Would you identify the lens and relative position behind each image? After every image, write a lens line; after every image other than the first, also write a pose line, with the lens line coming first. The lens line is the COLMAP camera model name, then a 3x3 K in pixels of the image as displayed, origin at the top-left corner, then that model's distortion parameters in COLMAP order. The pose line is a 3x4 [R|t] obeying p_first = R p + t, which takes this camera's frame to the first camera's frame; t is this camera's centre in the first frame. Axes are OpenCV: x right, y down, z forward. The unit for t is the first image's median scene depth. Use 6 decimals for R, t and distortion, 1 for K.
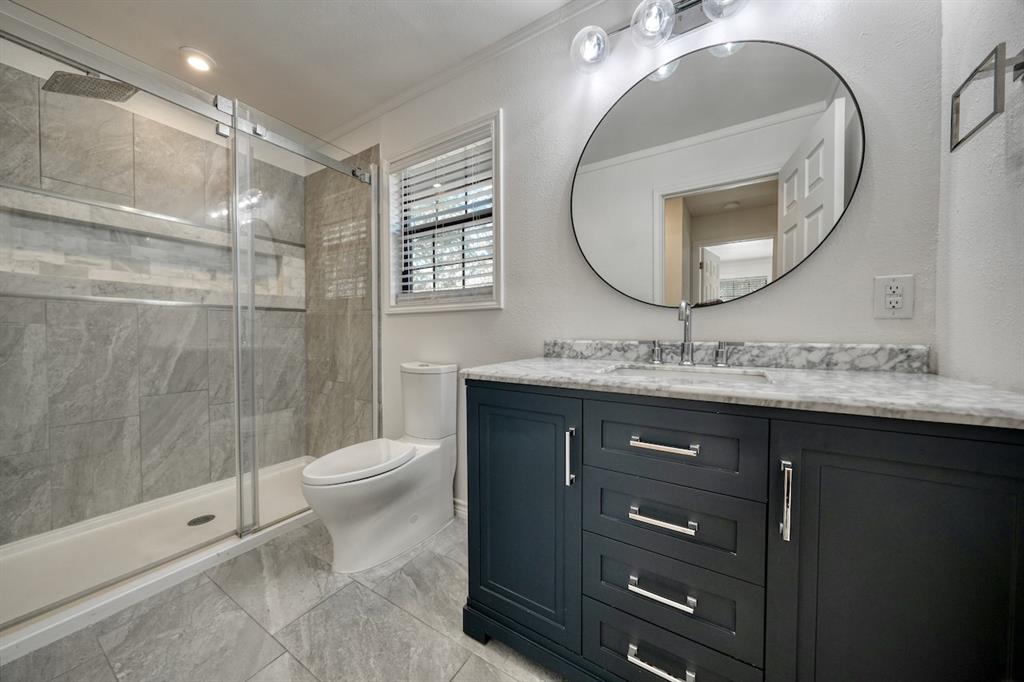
lens RADIAL K [[346.8, 0, 511.3], [0, 346.8, 338.1], [0, 0, 1]] dist [-0.002001, 0.000060]
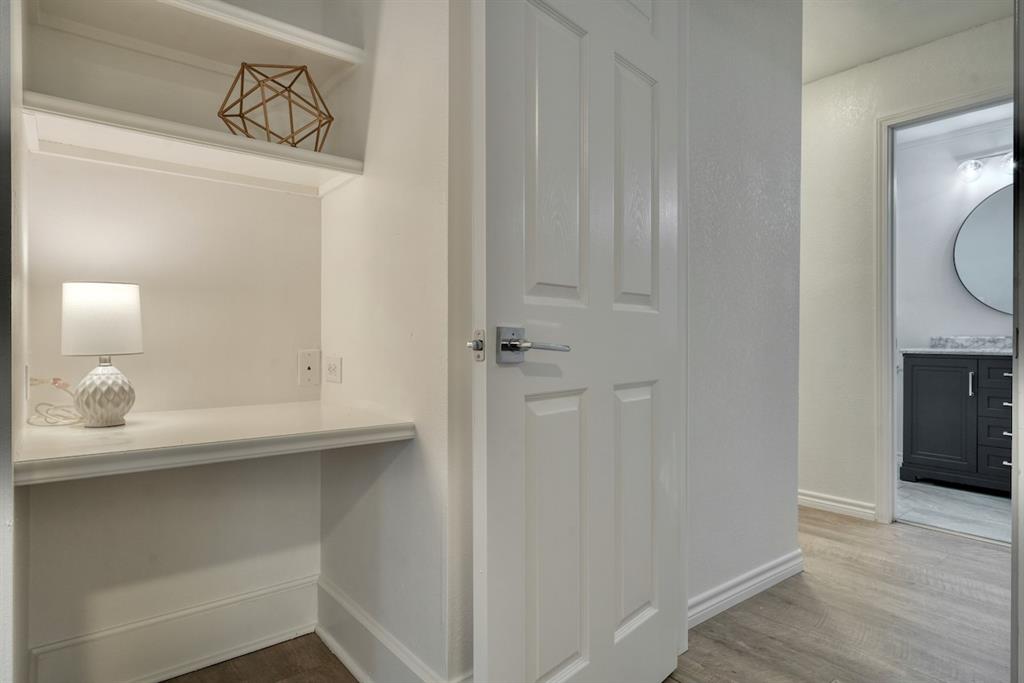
lens RADIAL K [[566.8, 0, 510.5], [0, 566.8, 341.8], [0, 0, 1]] dist [0.000616, 0.000110]
pose [[0.942458, 0.005353, -0.334281, -0.965841], [-0.010094, 0.999872, -0.012447, 0.090937], [0.334171, 0.015105, 0.942391, -2.371609]]
